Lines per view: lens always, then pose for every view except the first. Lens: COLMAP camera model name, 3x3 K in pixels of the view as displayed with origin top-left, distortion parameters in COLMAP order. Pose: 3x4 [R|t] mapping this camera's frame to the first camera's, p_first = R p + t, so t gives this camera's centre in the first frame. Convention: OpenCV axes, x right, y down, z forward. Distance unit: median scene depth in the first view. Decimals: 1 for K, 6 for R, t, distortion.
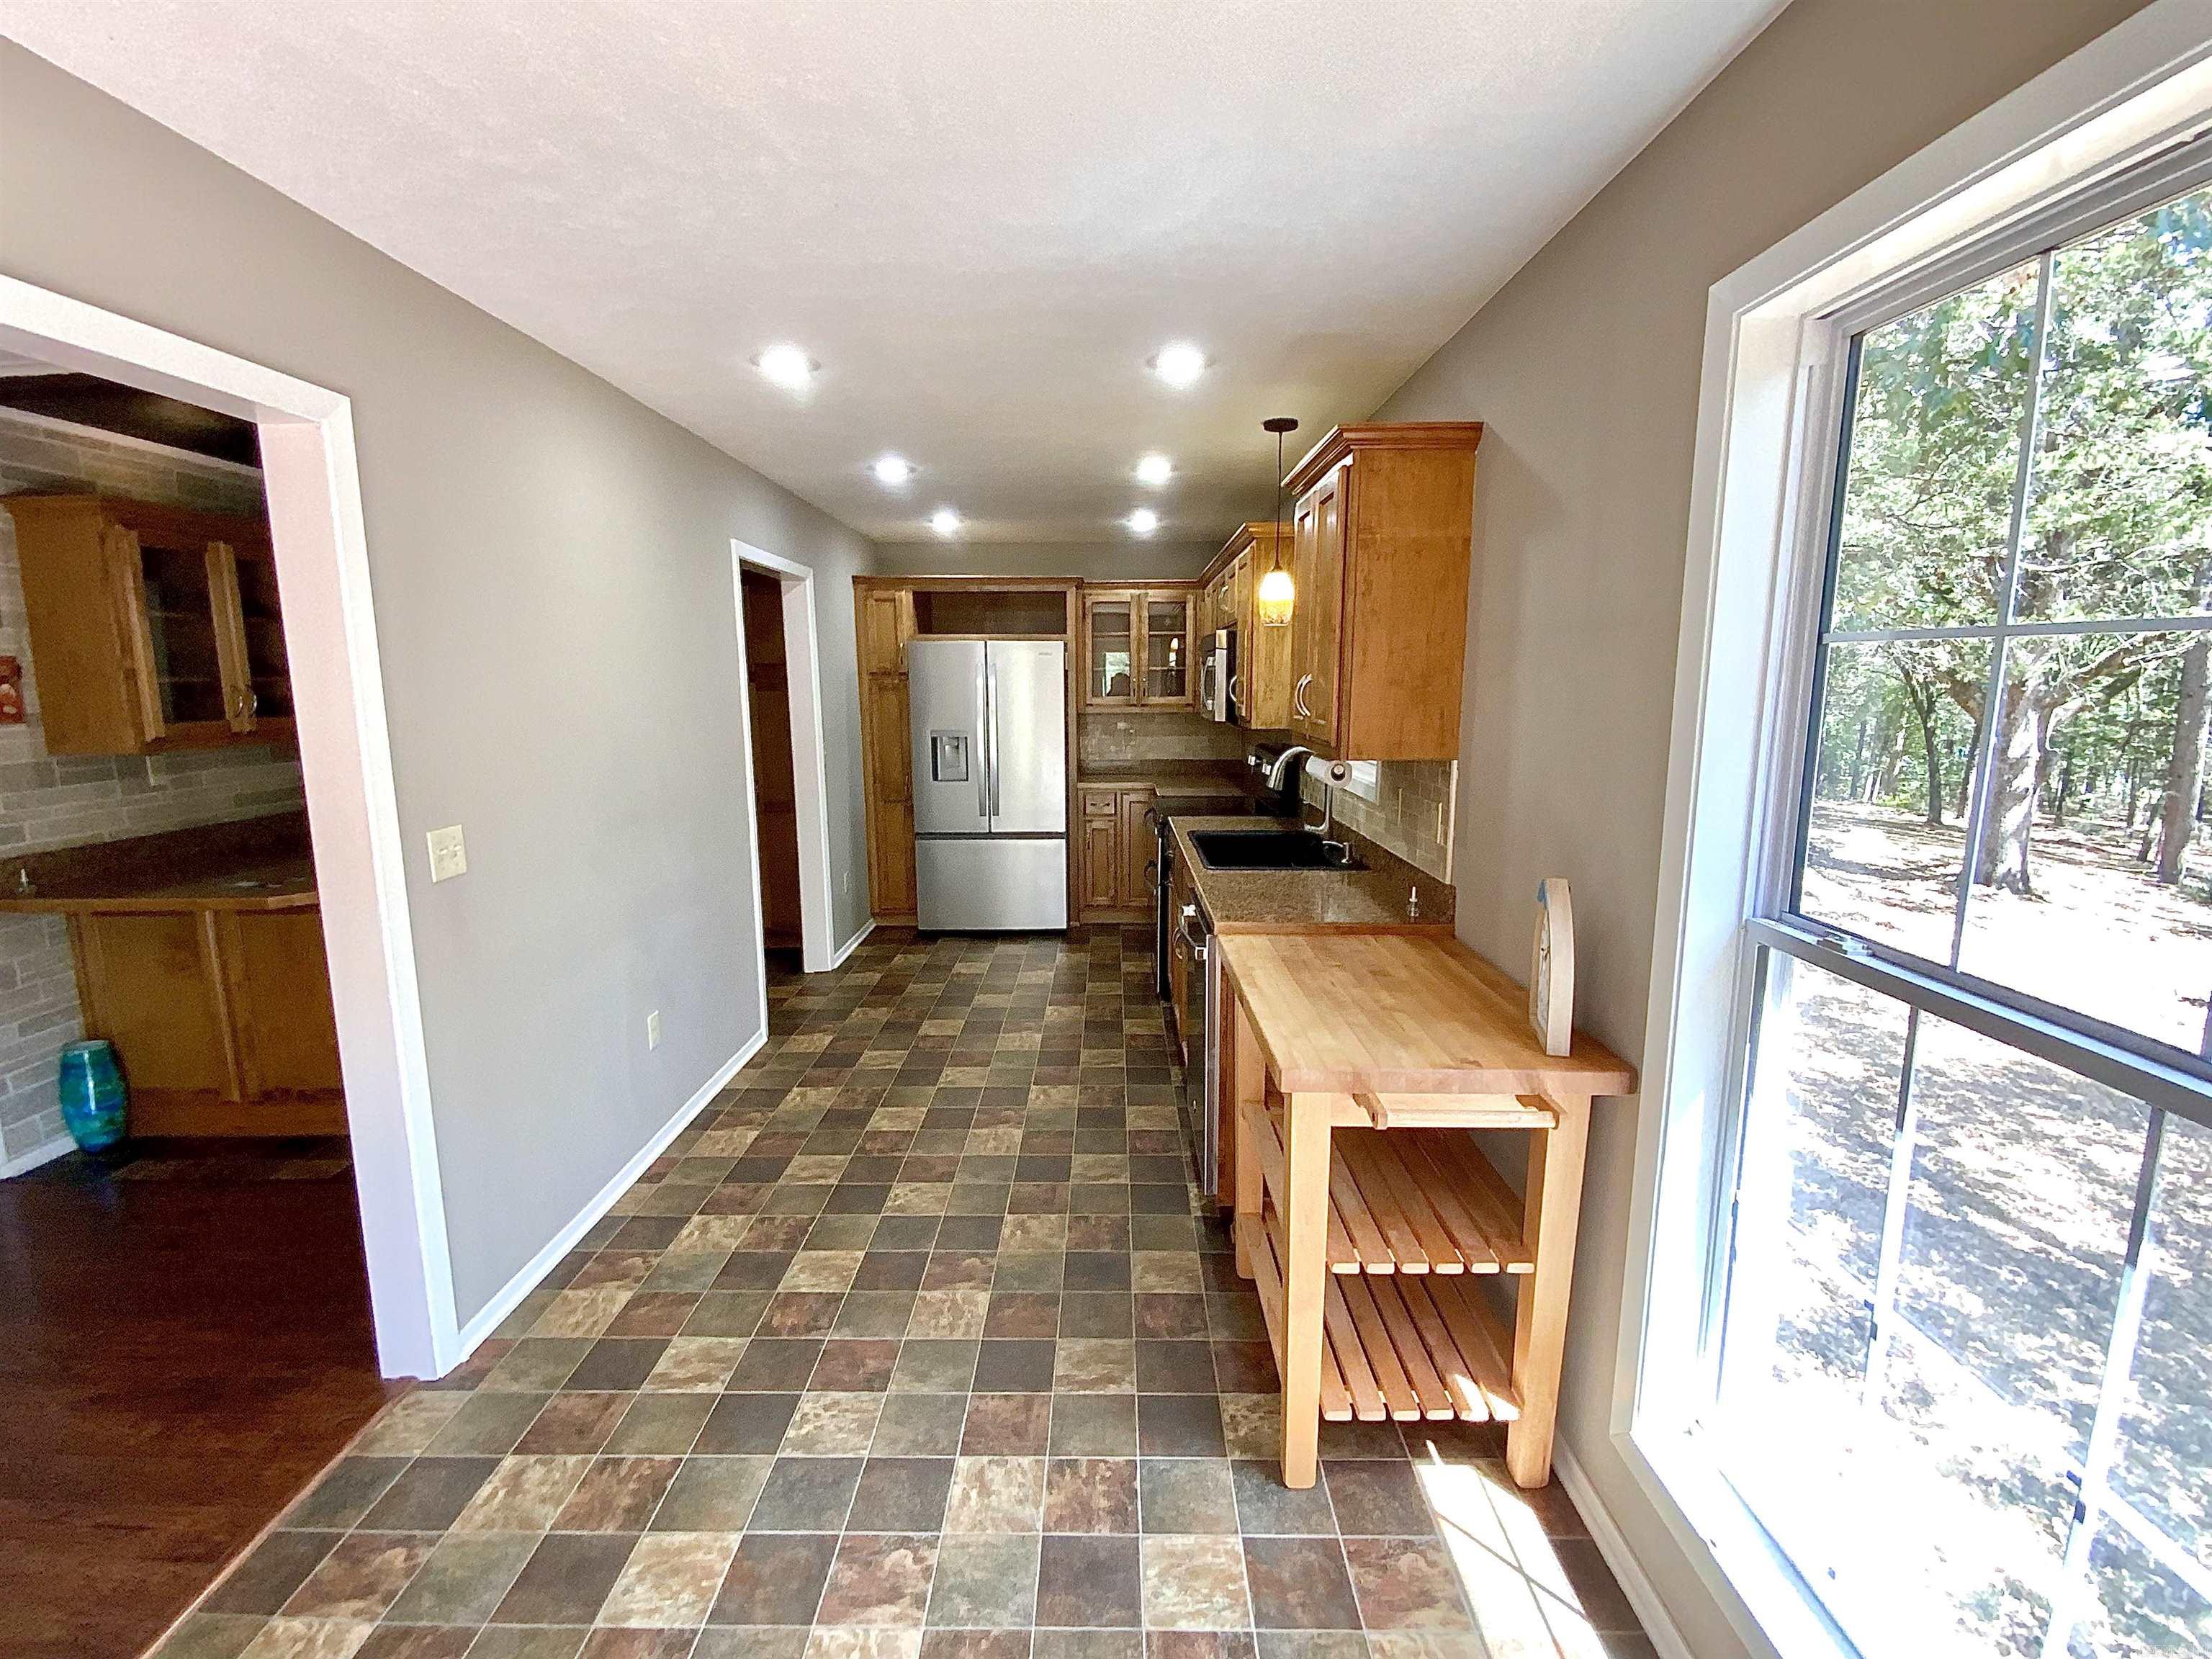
lens RADIAL K [[985.3, 0, 1106.0], [0, 985.3, 829.5], [0, 0, 1]] dist [0.023410, -0.020723]
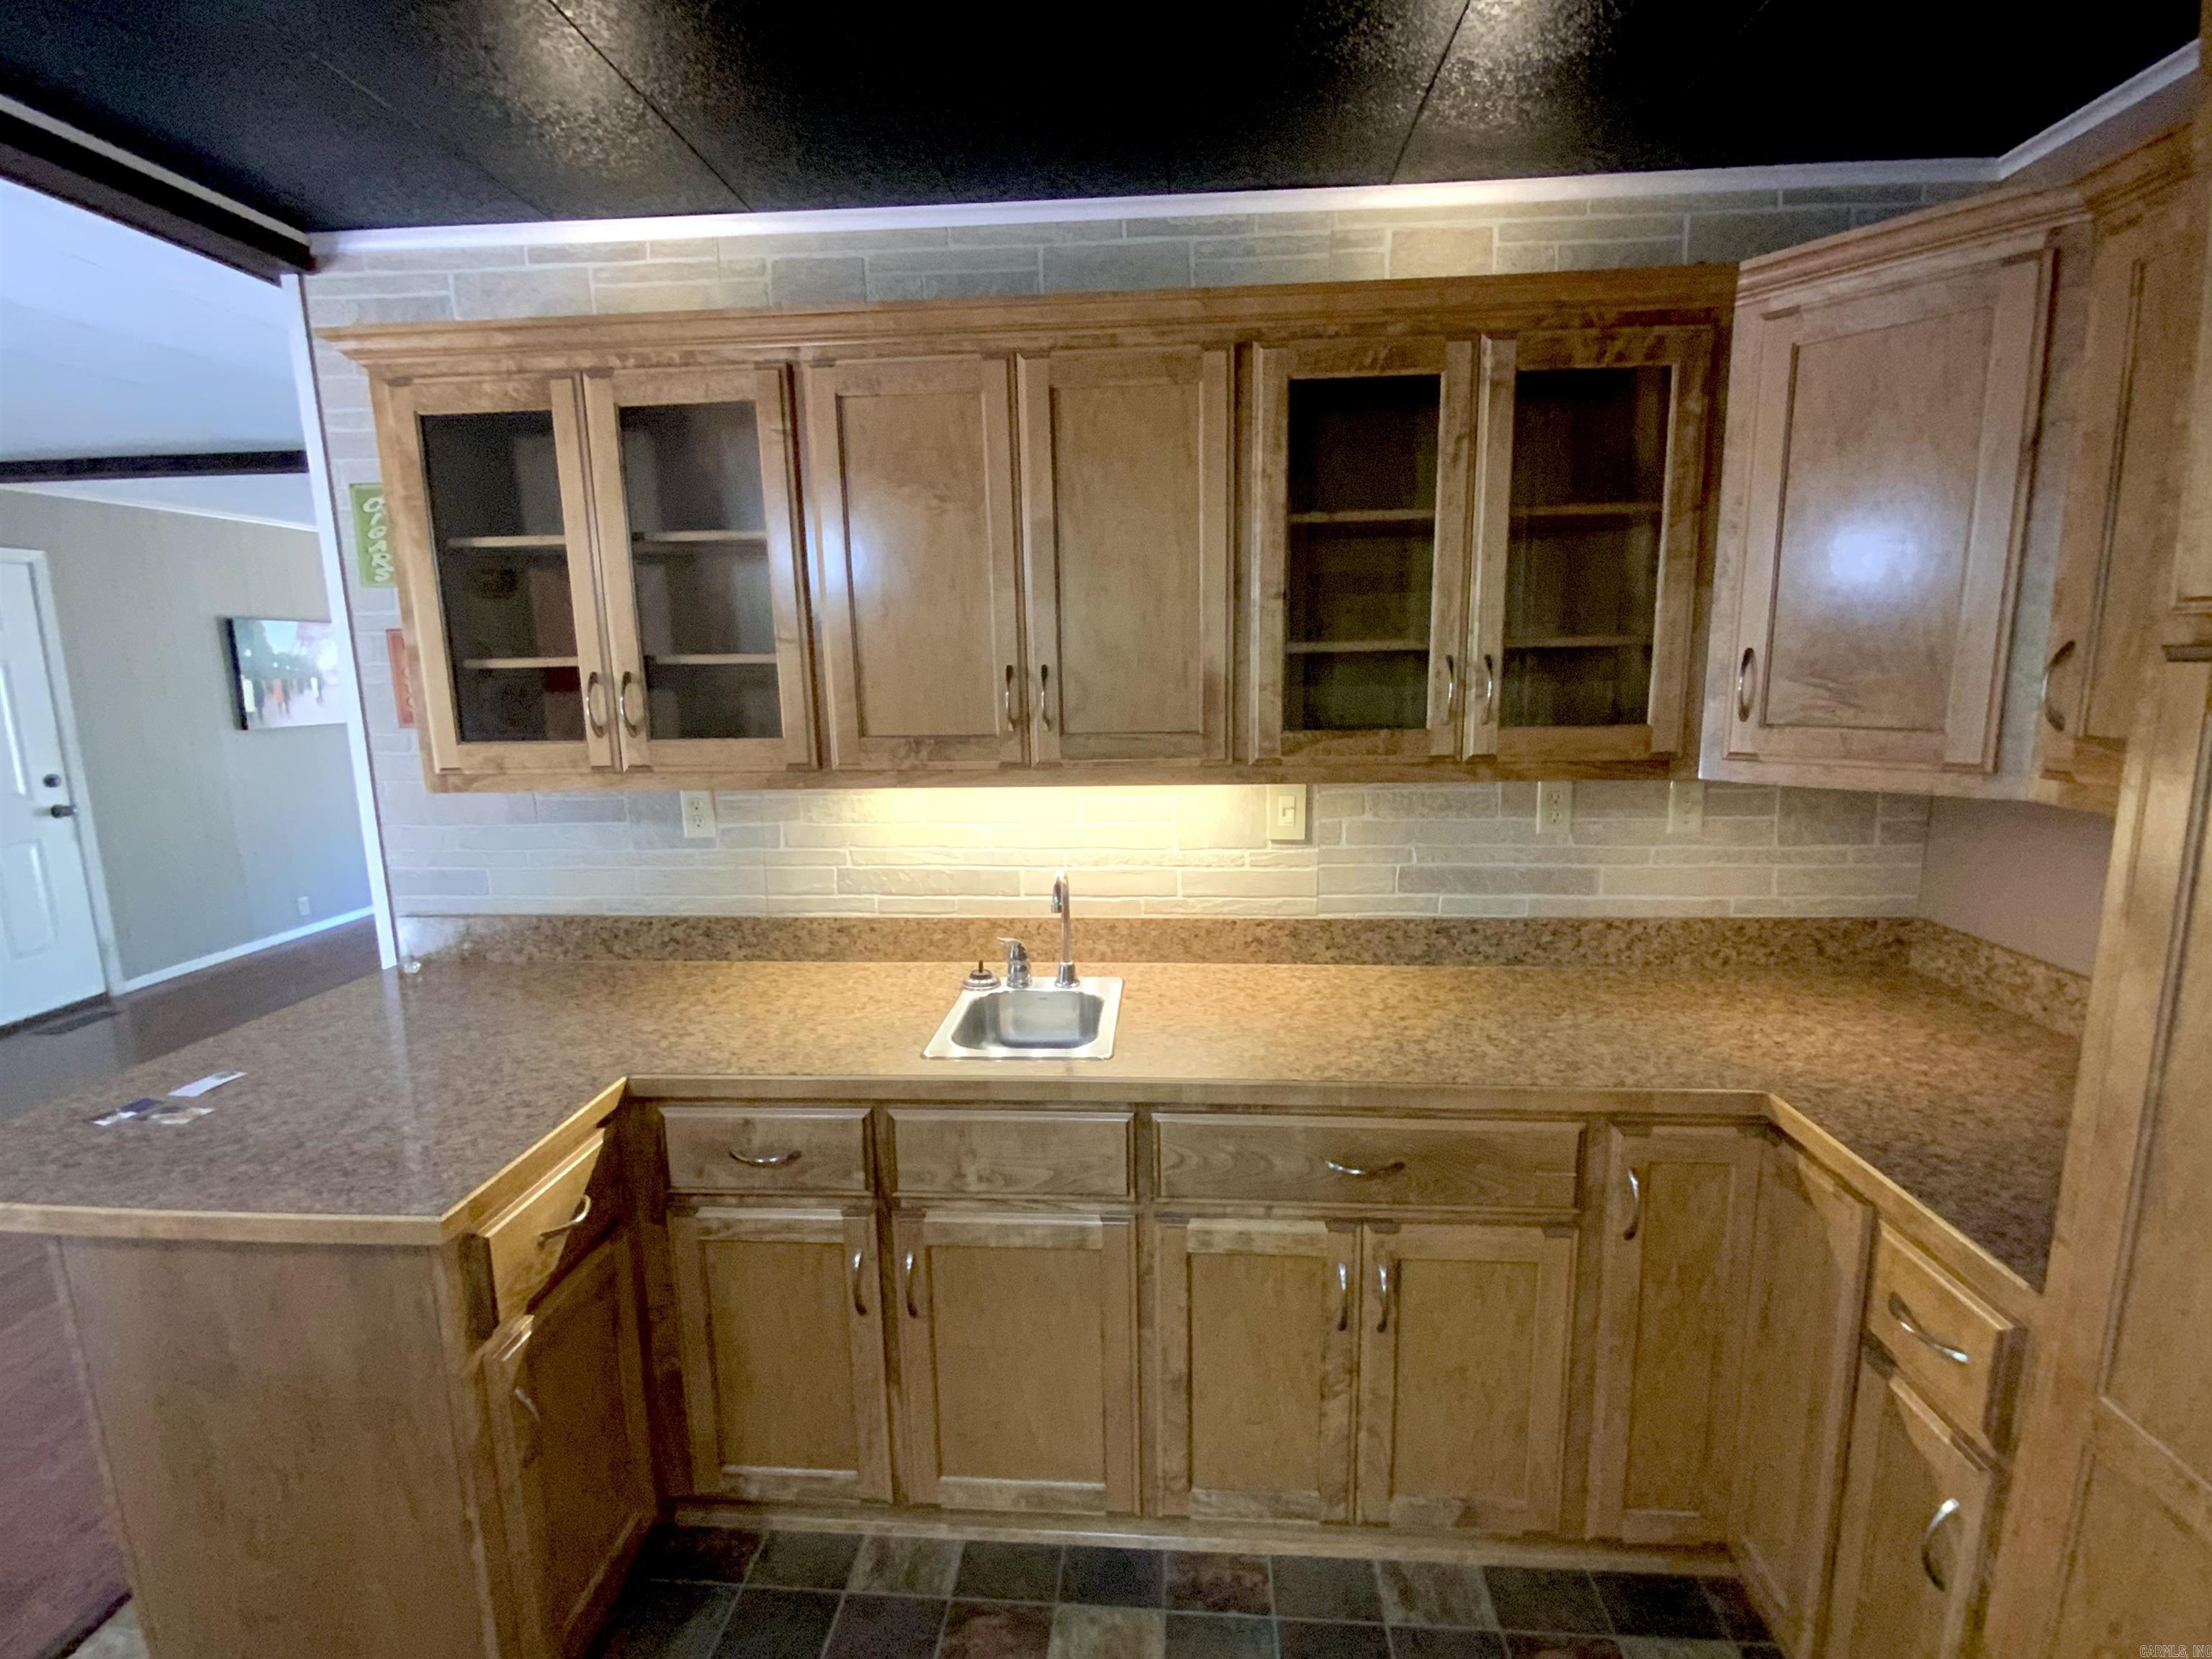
lens RADIAL K [[1011.9, 0, 1106.0], [0, 1011.9, 829.5], [0, 0, 1]] dist [-0.000543, 0.000034]
pose [[-0.076991, 0.173961, -0.981738, -0.424722], [-0.134520, 0.973845, 0.183112, -0.217425], [0.987915, 0.146162, -0.051576, 1.423198]]
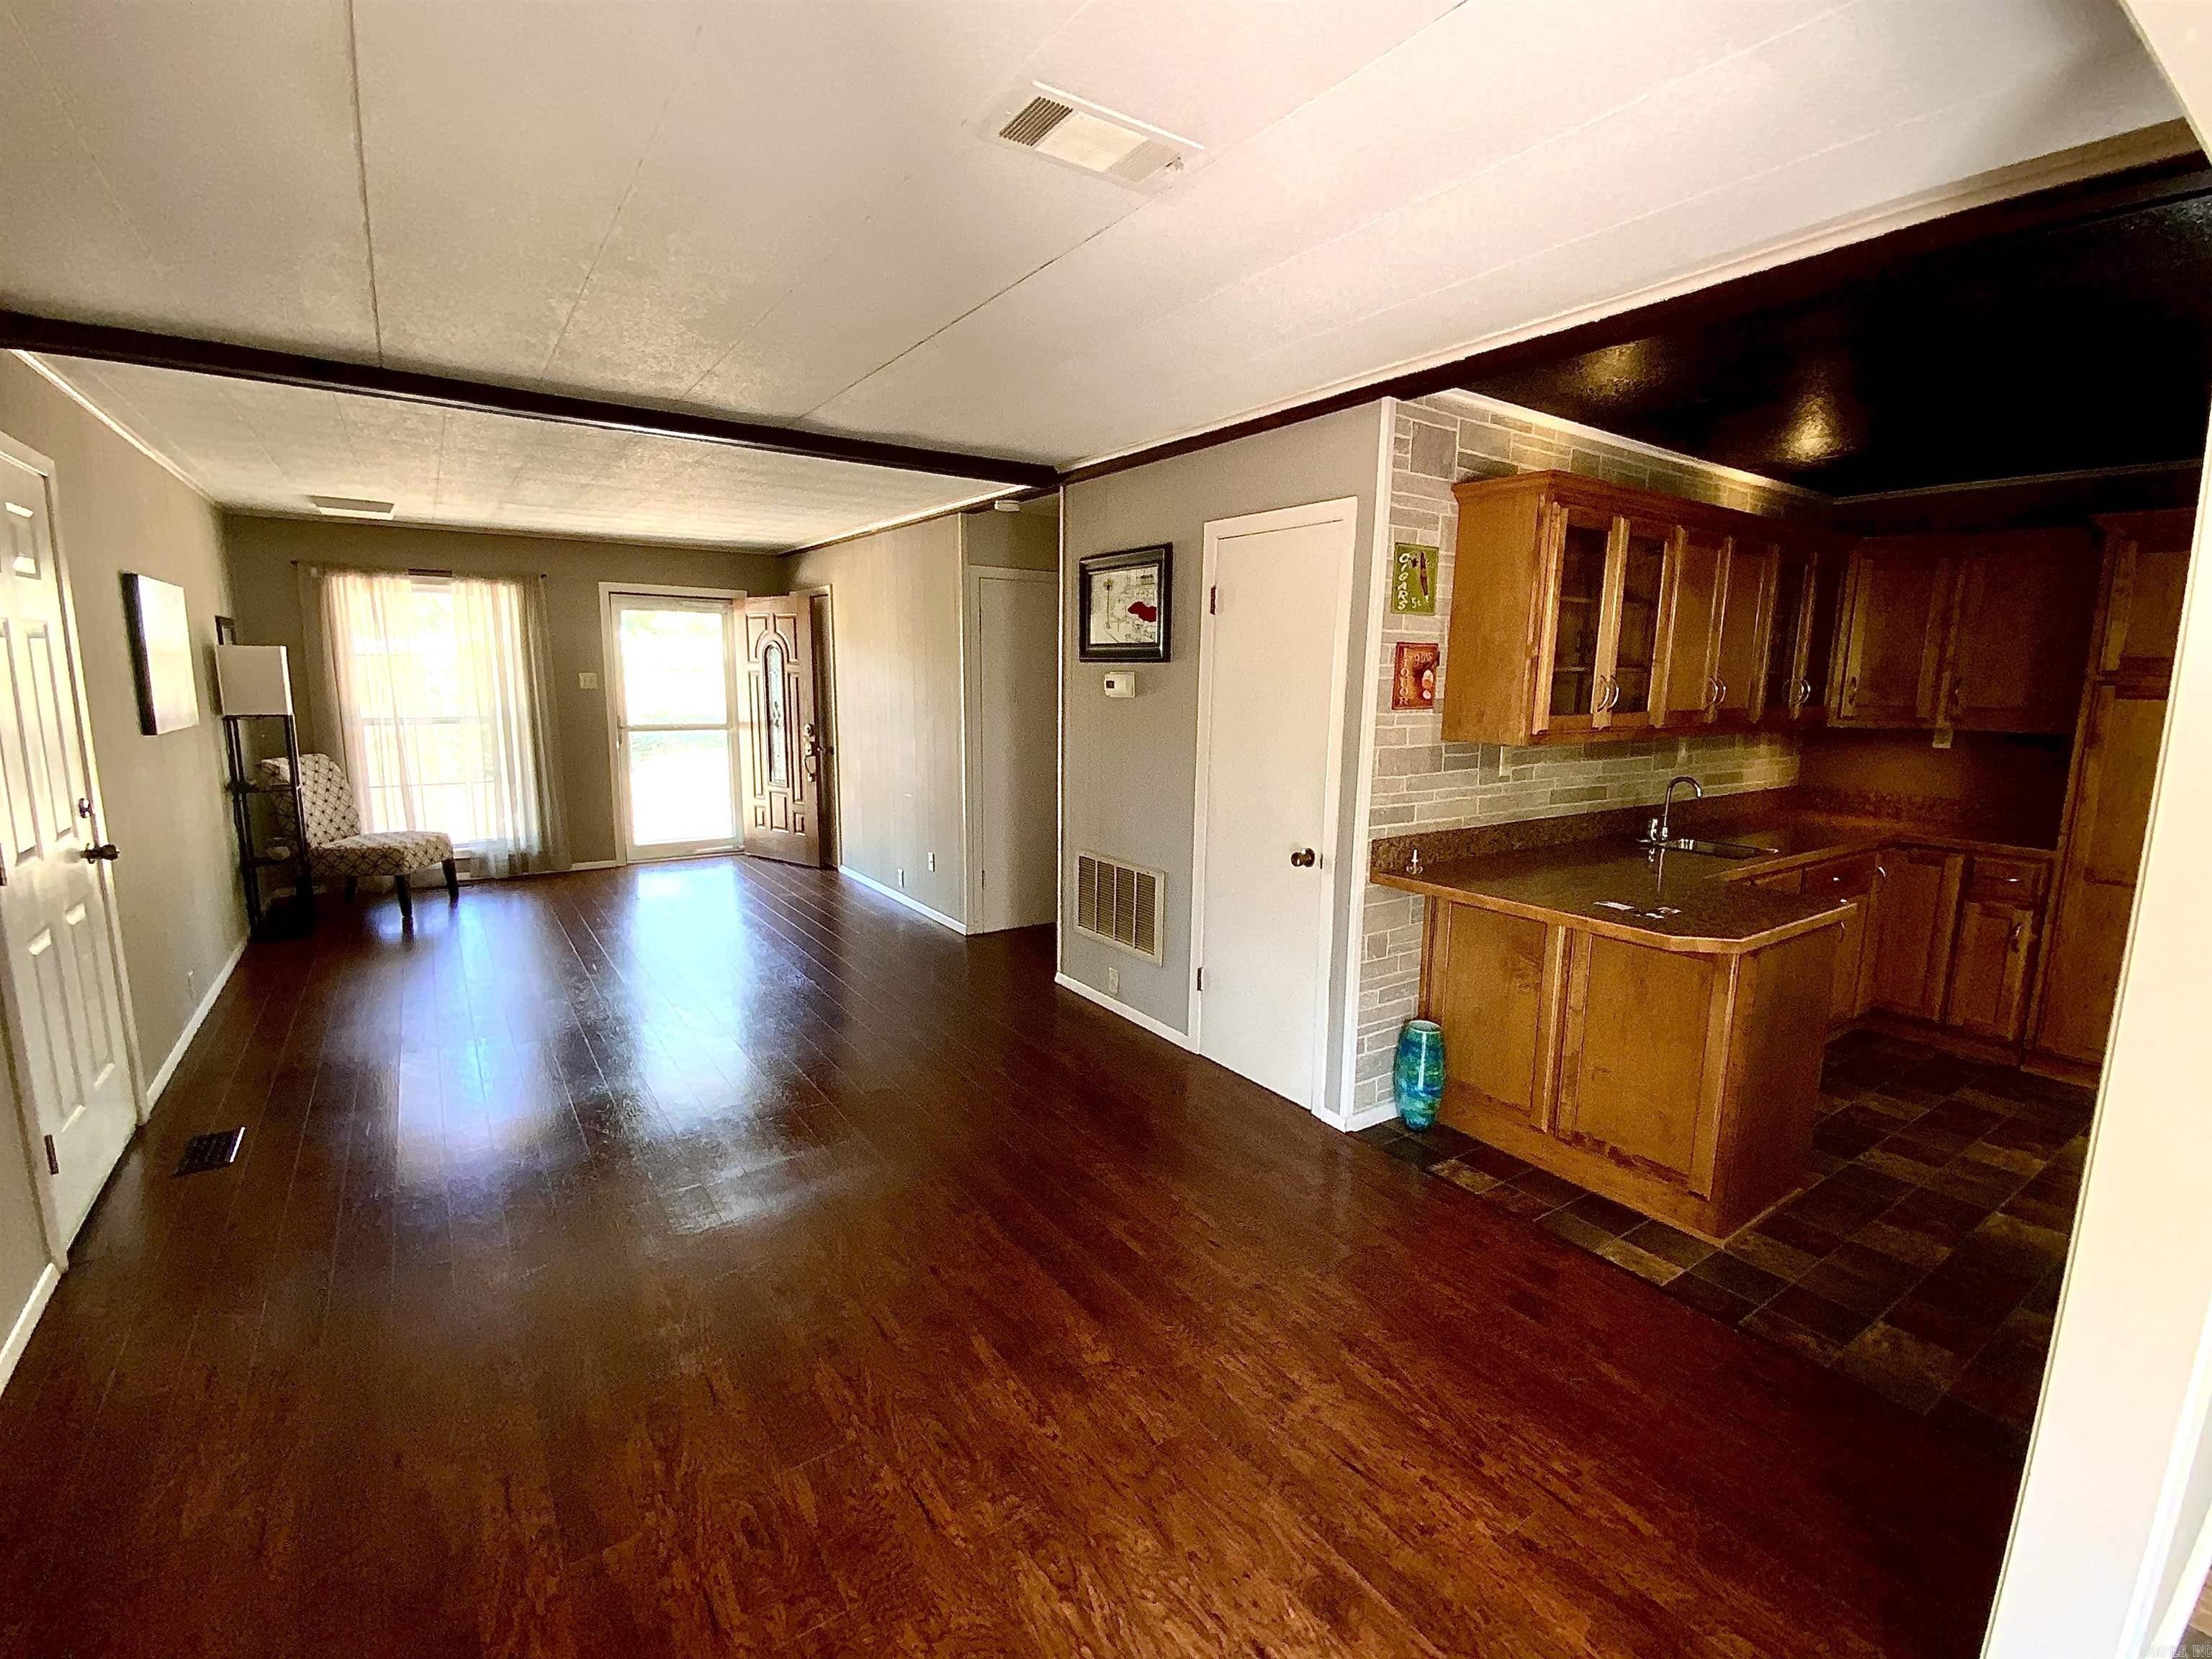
lens RADIAL K [[985.3, 0, 1106.0], [0, 985.3, 829.5], [0, 0, 1]] dist [0.023410, -0.020723]
pose [[0.571101, 0.146927, -0.807624, -0.426859], [-0.143003, 0.986615, 0.078367, -0.014570], [0.808328, 0.070737, 0.584468, 0.122183]]
